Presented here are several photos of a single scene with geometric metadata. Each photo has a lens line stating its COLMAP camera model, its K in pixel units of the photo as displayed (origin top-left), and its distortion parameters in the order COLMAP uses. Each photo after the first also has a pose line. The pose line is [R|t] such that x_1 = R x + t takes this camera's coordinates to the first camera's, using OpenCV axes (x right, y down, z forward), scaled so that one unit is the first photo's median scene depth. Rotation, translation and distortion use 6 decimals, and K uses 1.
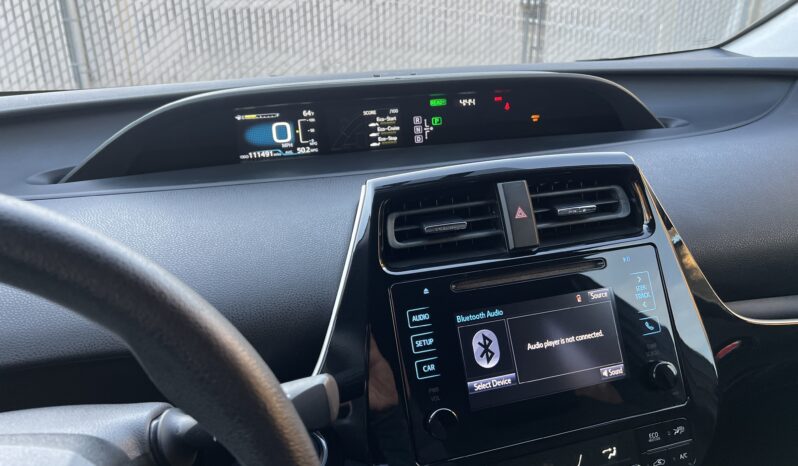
lens RADIAL K [[605.8, 0, 400.0], [0, 605.8, 231.1], [0, 0, 1]] dist [0.041310, -0.054747]
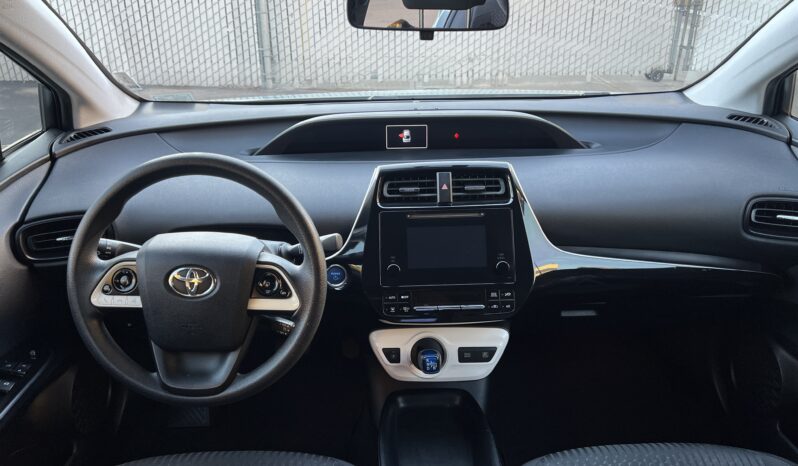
lens RADIAL K [[605.8, 0, 402.2], [0, 605.8, 230.5], [0, 0, 1]] dist [0.041310, -0.054747]
pose [[0.966829, 0.105304, -0.232709, 0.530510], [-0.098719, 0.994319, 0.039797, 0.051740], [0.235577, -0.015504, 0.971732, -1.074355]]
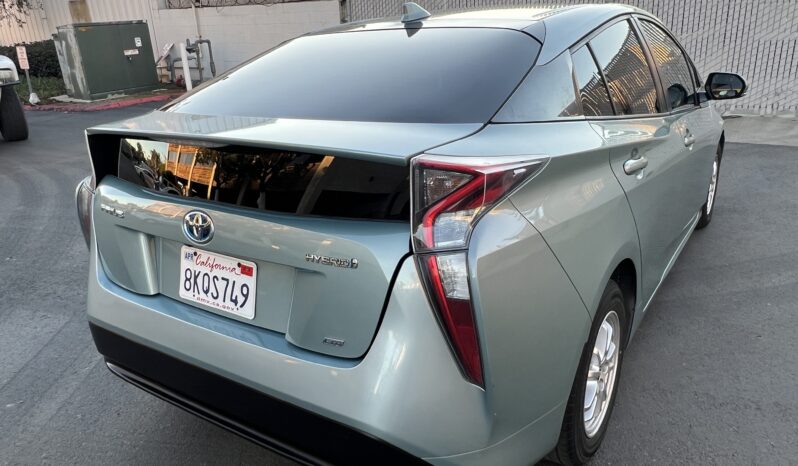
lens RADIAL K [[586.5, 0, 399.6], [0, 586.5, 239.0], [0, 0, 1]] dist [0.007965, -0.007960]
pose [[0.640460, 0.243910, -0.728230, 4.424496], [-0.252030, 0.962465, 0.100709, 1.333465], [0.725459, 0.119036, 0.677893, -4.943736]]
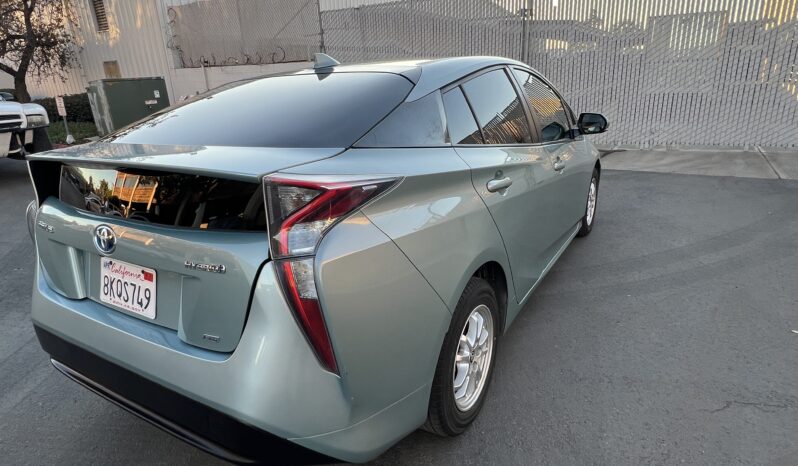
lens RADIAL K [[459.4, 0, 398.4], [0, 459.4, 236.8], [0, 0, 1]] dist [0.001223, 0.000157]
pose [[0.674789, 0.216526, -0.705532, 4.613244], [-0.242352, 0.967990, 0.065281, 1.235307], [0.697083, 0.126936, 0.705665, -4.411986]]
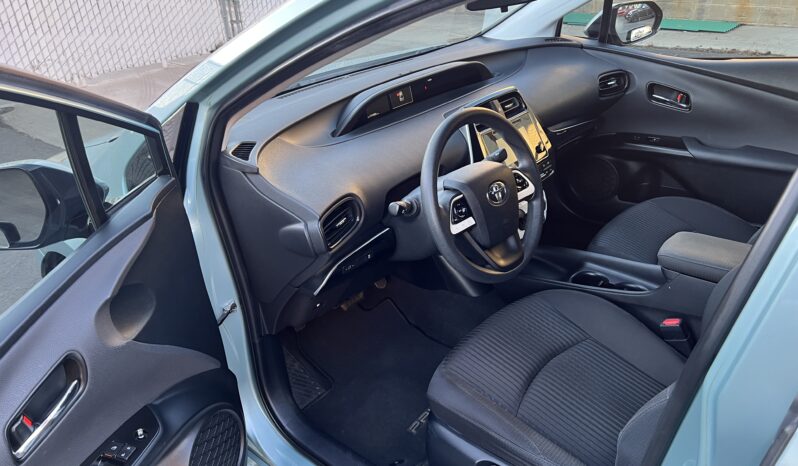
lens RADIAL K [[605.8, 0, 394.9], [0, 605.8, 234.4], [0, 0, 1]] dist [0.041310, -0.054747]
pose [[0.853427, -0.274015, 0.443371, -1.805252], [0.244067, 0.961724, 0.124576, 0.068529], [-0.460537, 0.001895, 0.887639, -1.560634]]
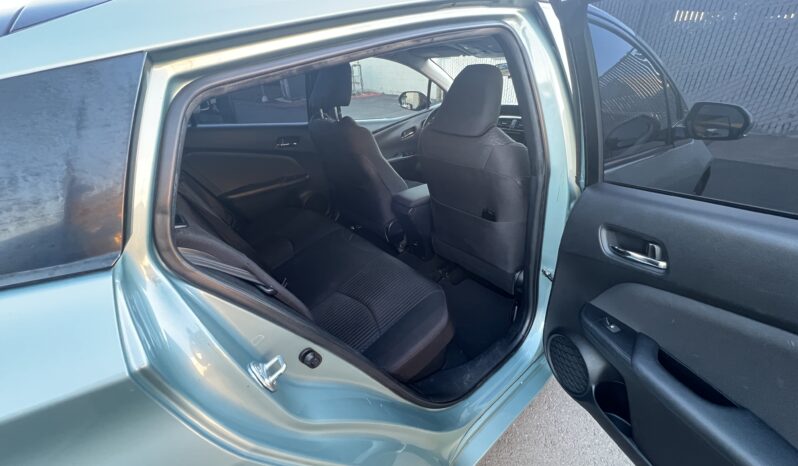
lens RADIAL K [[322.0, 0, 401.6], [0, 322.0, 233.9], [0, 0, 1]] dist [-0.000826, -0.000167]
pose [[0.397248, 0.423355, -0.814227, 3.222897], [-0.304914, 0.897720, 0.318004, 0.331386], [0.865576, 0.121942, 0.485704, -1.843549]]
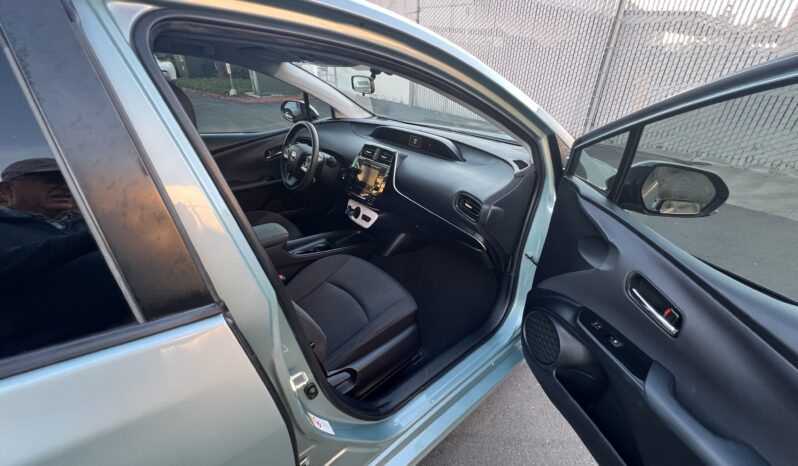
lens RADIAL K [[318.4, 0, 400.5], [0, 318.4, 234.6], [0, 0, 1]] dist [0.000067, 0.000075]
pose [[0.399132, 0.447064, -0.800517, 2.844049], [-0.362539, 0.878877, 0.310066, -0.353694], [0.842175, 0.166461, 0.512867, -0.221407]]
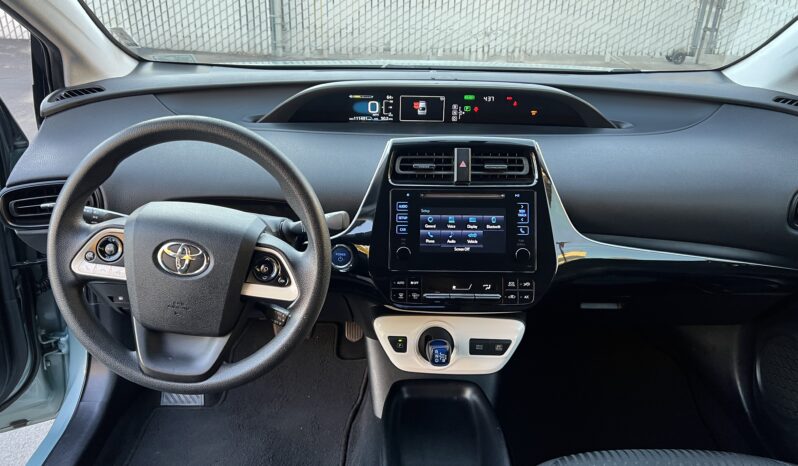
lens RADIAL K [[605.8, 0, 400.5], [0, 605.8, 235.9], [0, 0, 1]] dist [0.041310, -0.054747]
pose [[0.958817, 0.154013, -0.238643, 0.474492], [-0.136562, 0.986705, 0.088112, 0.051629], [0.249041, -0.051894, 0.967102, -0.921405]]
